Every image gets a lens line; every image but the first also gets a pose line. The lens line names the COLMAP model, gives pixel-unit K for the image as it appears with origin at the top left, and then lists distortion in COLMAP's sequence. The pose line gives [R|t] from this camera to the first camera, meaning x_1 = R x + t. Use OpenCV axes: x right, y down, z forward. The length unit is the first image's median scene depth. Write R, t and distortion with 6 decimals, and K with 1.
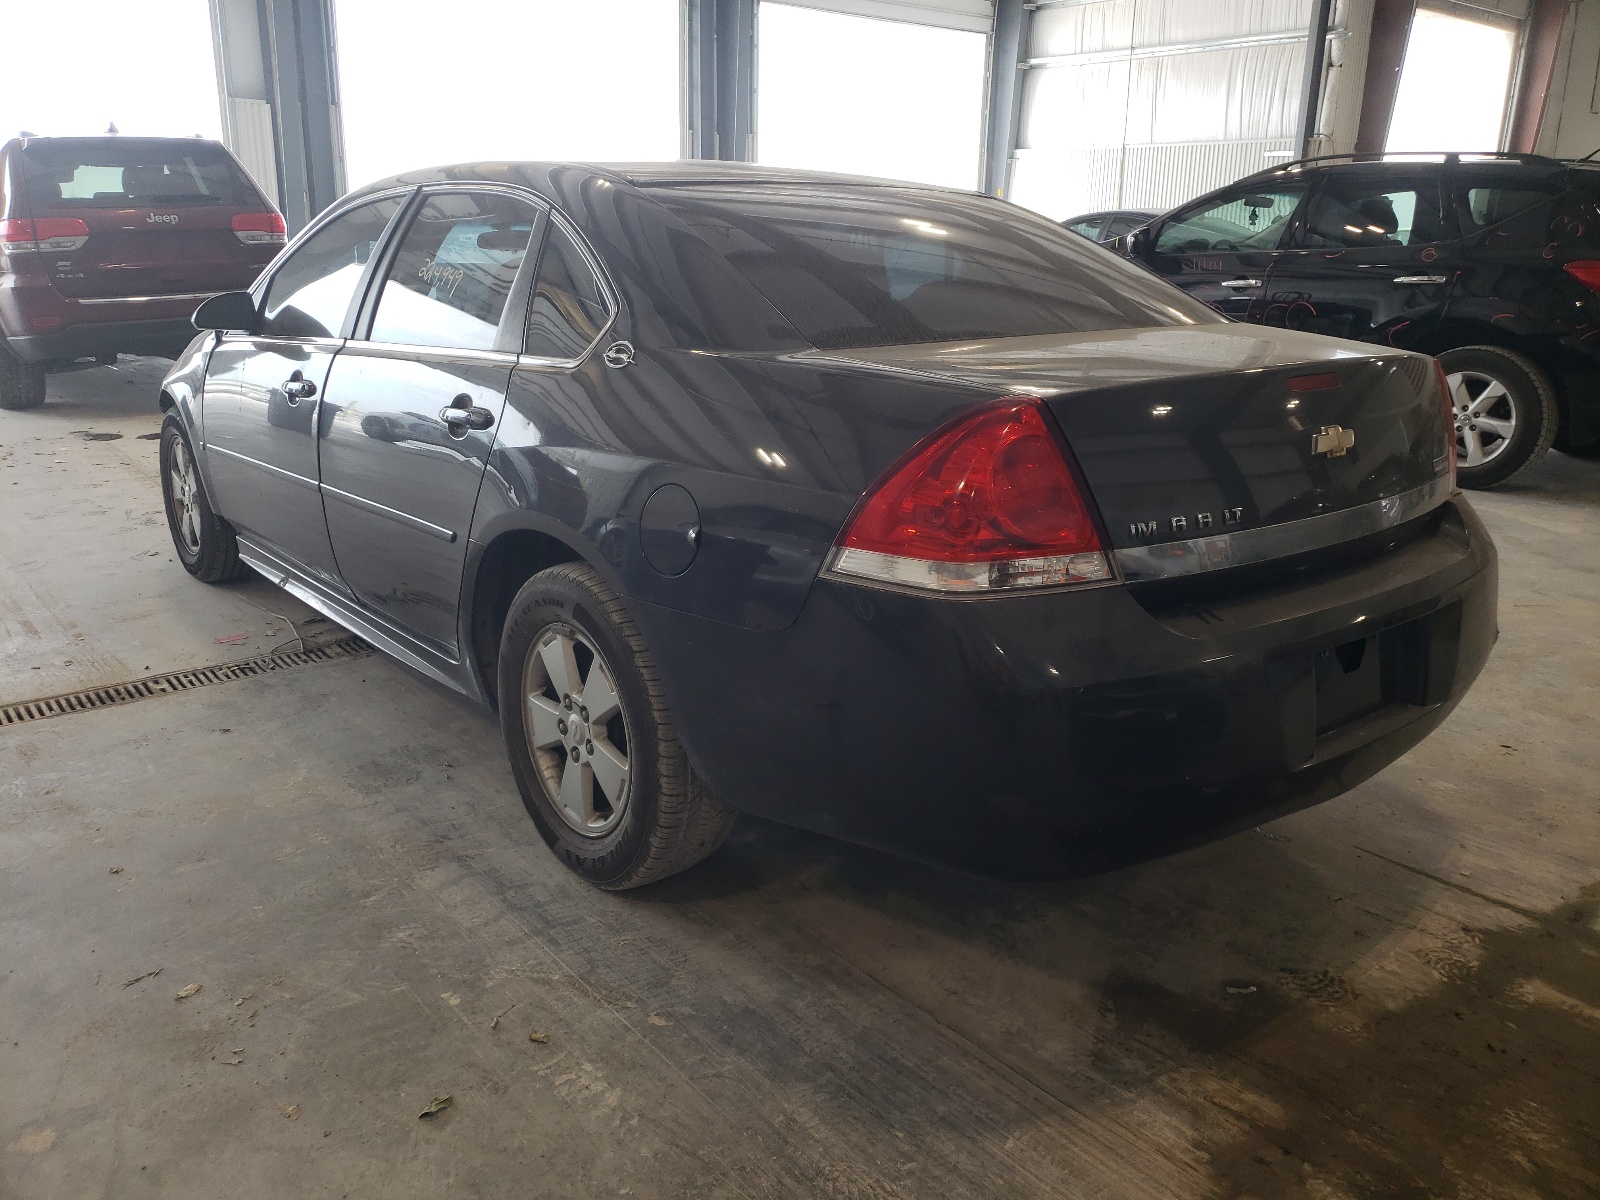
lens RADIAL K [[1290.8, 0, 793.2], [0, 1290.8, 599.6], [0, 0, 1]] dist [0.034265, -0.006498]
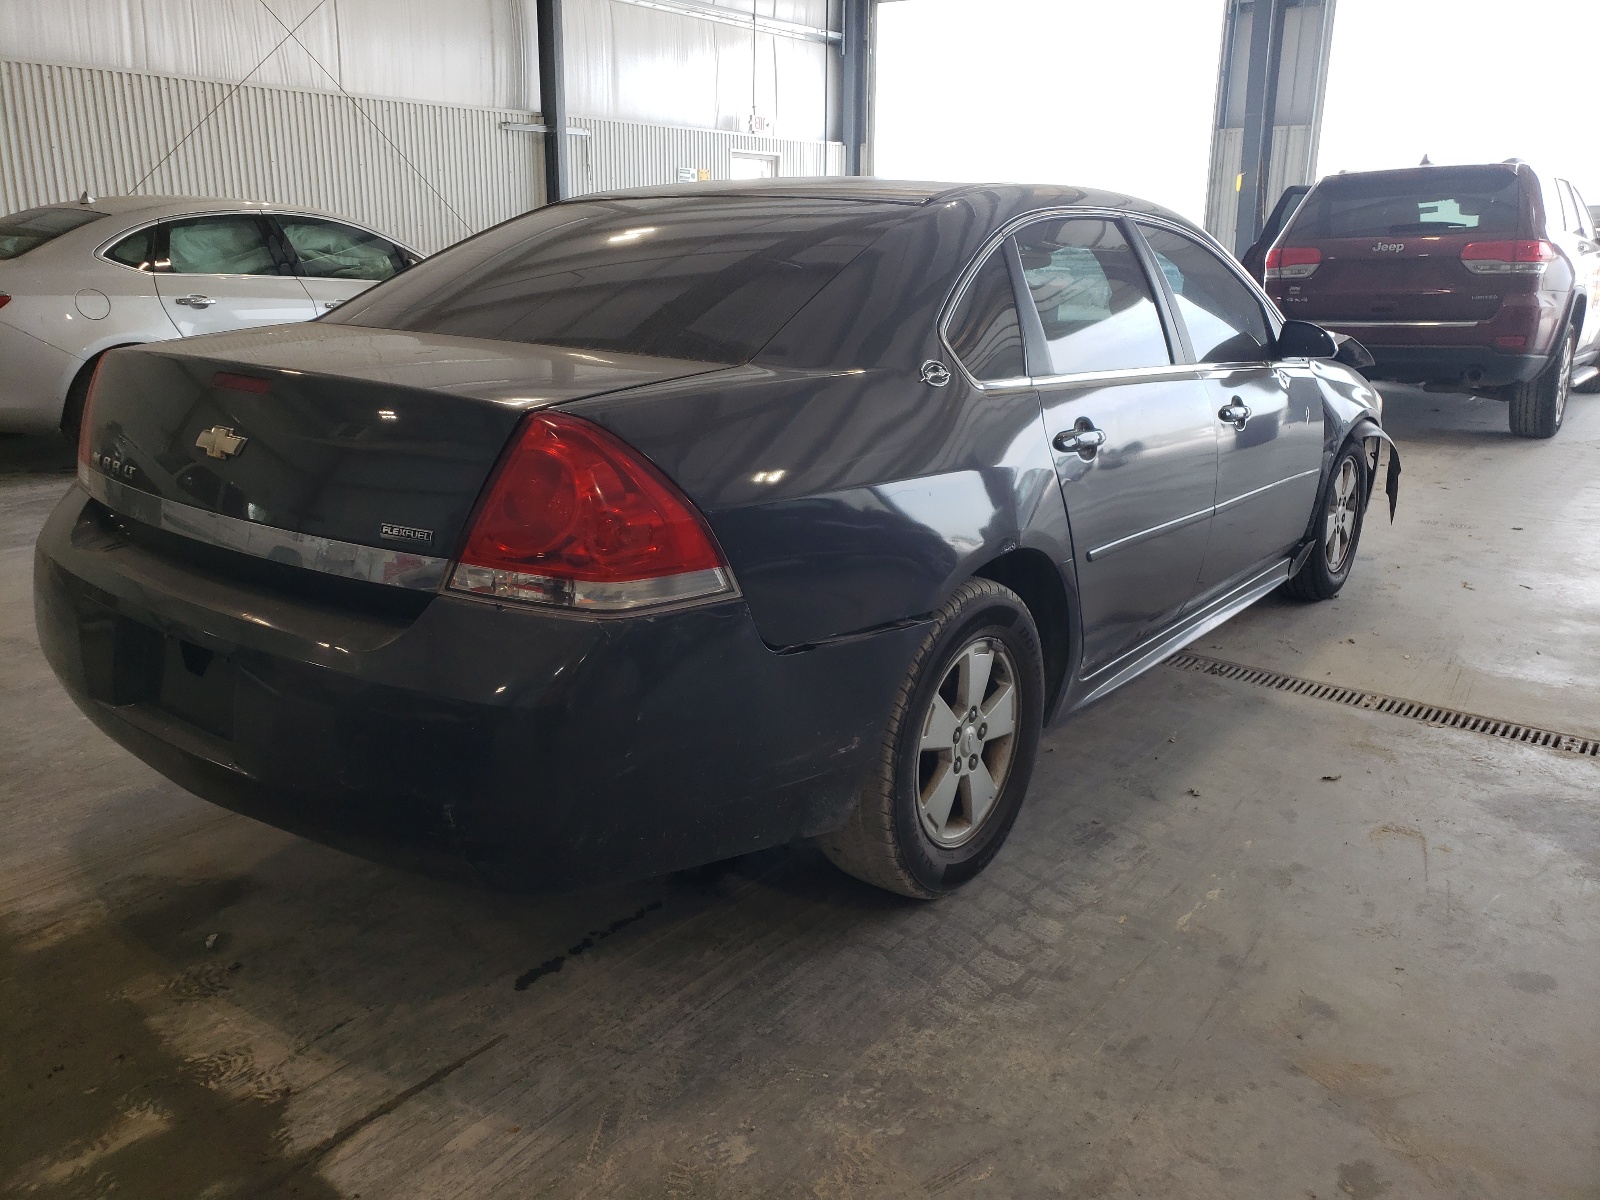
lens RADIAL K [[1290.8, 0, 793.2], [0, 1290.8, 599.6], [0, 0, 1]] dist [0.034265, -0.006498]
pose [[0.202238, 0.253588, -0.945935, 1.219825], [-0.279648, 0.940631, 0.192378, -0.267724], [0.938561, 0.225623, 0.261147, 0.976476]]
